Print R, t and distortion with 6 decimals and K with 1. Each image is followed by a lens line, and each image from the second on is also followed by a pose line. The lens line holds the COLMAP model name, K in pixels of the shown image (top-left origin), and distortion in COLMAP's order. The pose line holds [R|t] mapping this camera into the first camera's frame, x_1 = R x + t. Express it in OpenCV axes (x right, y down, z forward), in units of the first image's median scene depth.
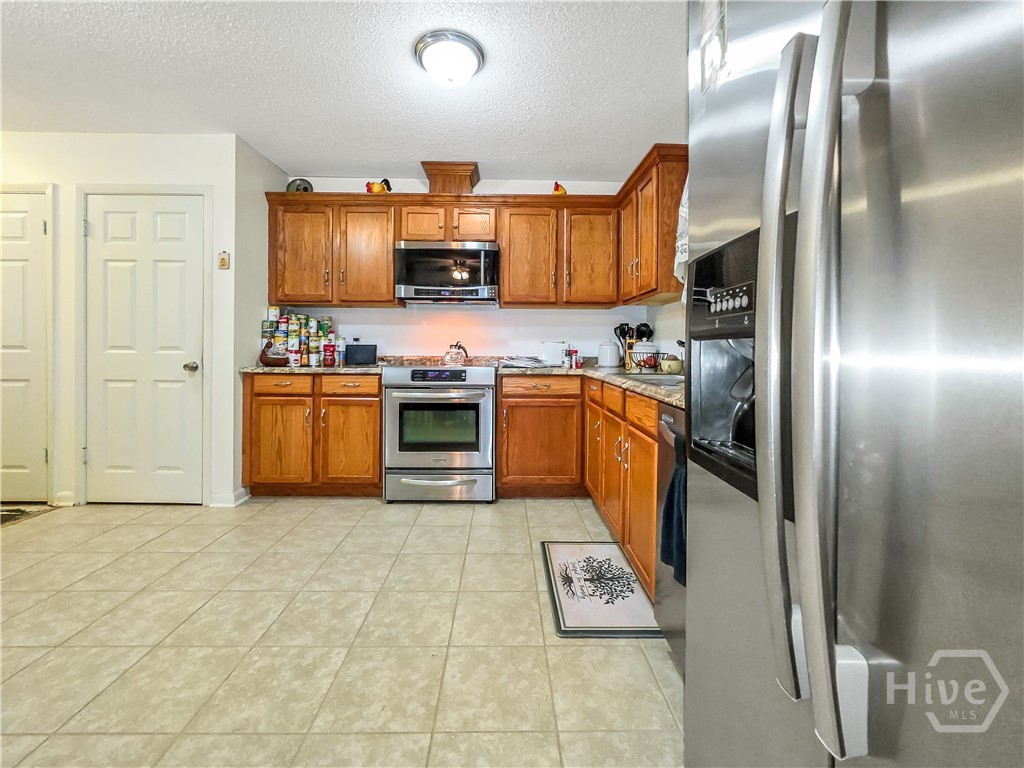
lens RADIAL K [[435.2, 0, 513.9], [0, 435.2, 348.5], [0, 0, 1]] dist [-0.004088, 0.000322]
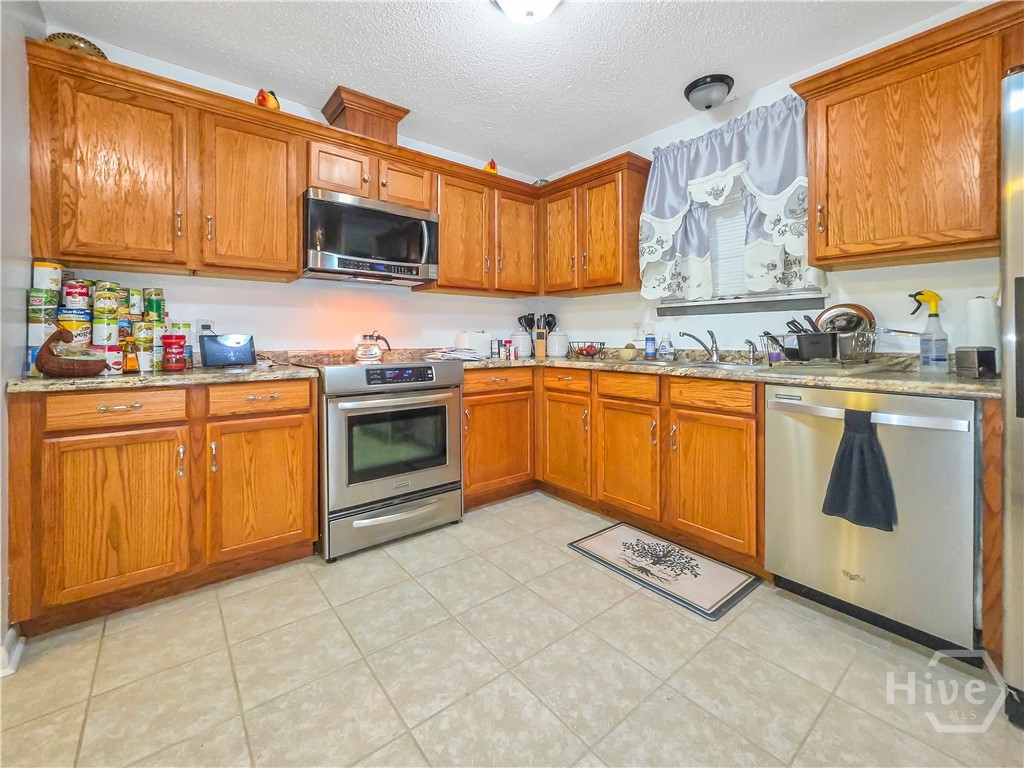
lens RADIAL K [[435.2, 0, 524.9], [0, 435.2, 338.5], [0, 0, 1]] dist [-0.004088, 0.000322]
pose [[0.781924, -0.007440, 0.623329, -0.474356], [0.005567, 0.999972, 0.004952, -0.005296], [-0.623349, -0.000402, 0.781944, 0.258334]]
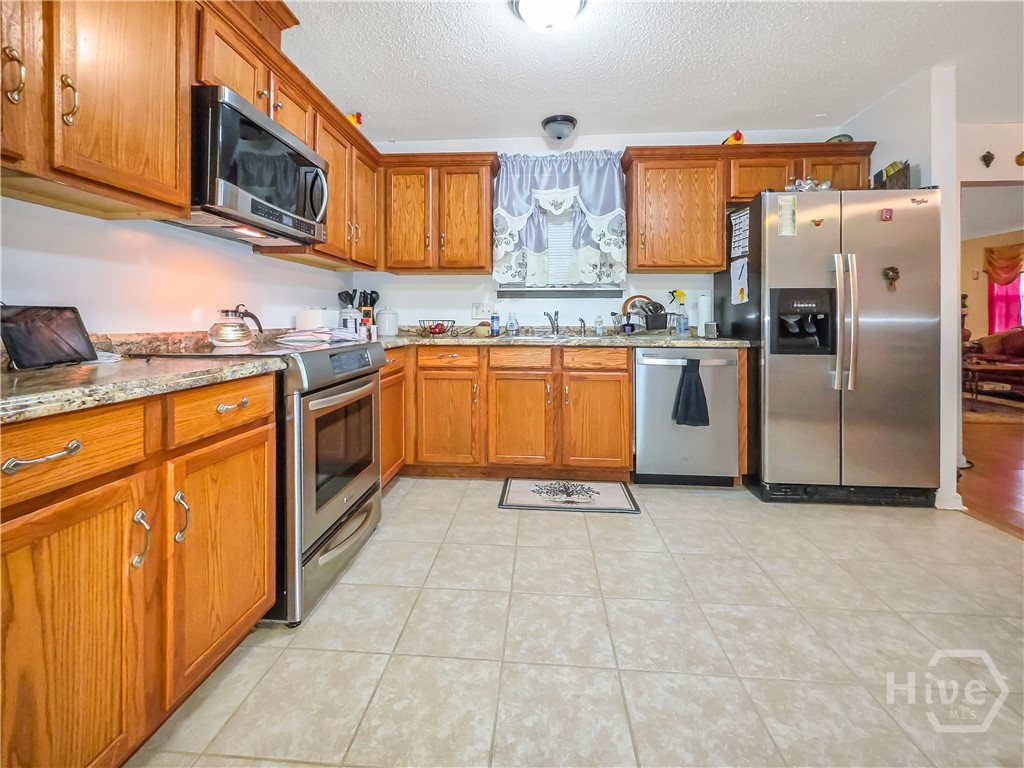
lens RADIAL K [[435.2, 0, 510.4], [0, 435.2, 317.4], [0, 0, 1]] dist [-0.004088, 0.000322]
pose [[0.096675, -0.003305, 0.995311, -0.759079], [-0.001668, 0.999993, 0.003482, -0.002303], [-0.995315, -0.001997, 0.096669, 0.701502]]
